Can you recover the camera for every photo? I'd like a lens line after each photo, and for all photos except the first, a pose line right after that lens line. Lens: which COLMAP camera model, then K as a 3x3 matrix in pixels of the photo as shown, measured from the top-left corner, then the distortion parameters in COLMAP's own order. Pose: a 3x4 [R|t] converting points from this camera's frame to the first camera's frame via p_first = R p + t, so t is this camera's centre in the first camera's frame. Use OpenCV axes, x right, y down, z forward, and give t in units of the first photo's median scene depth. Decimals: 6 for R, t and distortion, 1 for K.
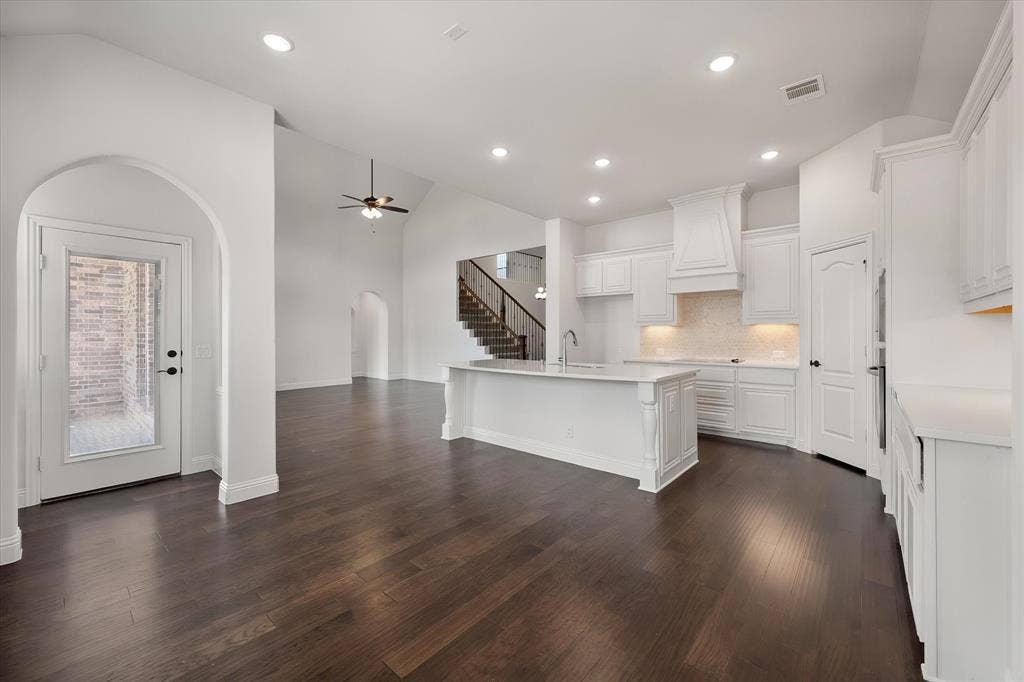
lens RADIAL K [[401.2, 0, 517.8], [0, 401.2, 334.1], [0, 0, 1]] dist [-0.002114, -0.000206]
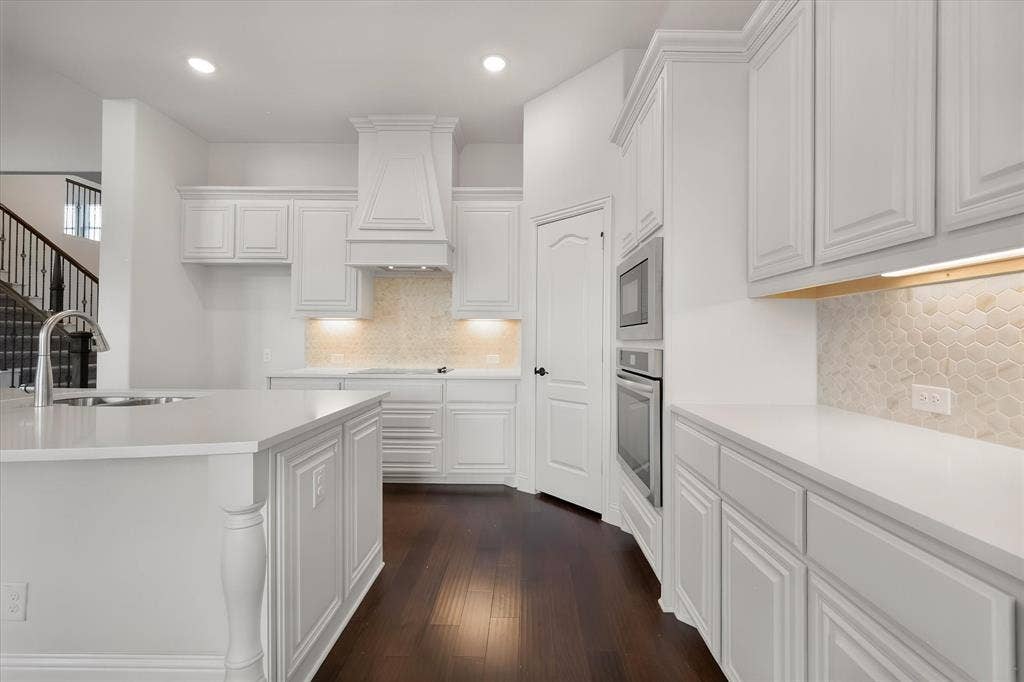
lens RADIAL K [[401.2, 0, 517.8], [0, 401.2, 334.1], [0, 0, 1]] dist [-0.002114, -0.000206]
pose [[0.762469, 0.016284, 0.646819, 0.194508], [-0.009073, 0.999854, -0.014476, 0.013034], [-0.646961, 0.005169, 0.762506, 0.392247]]
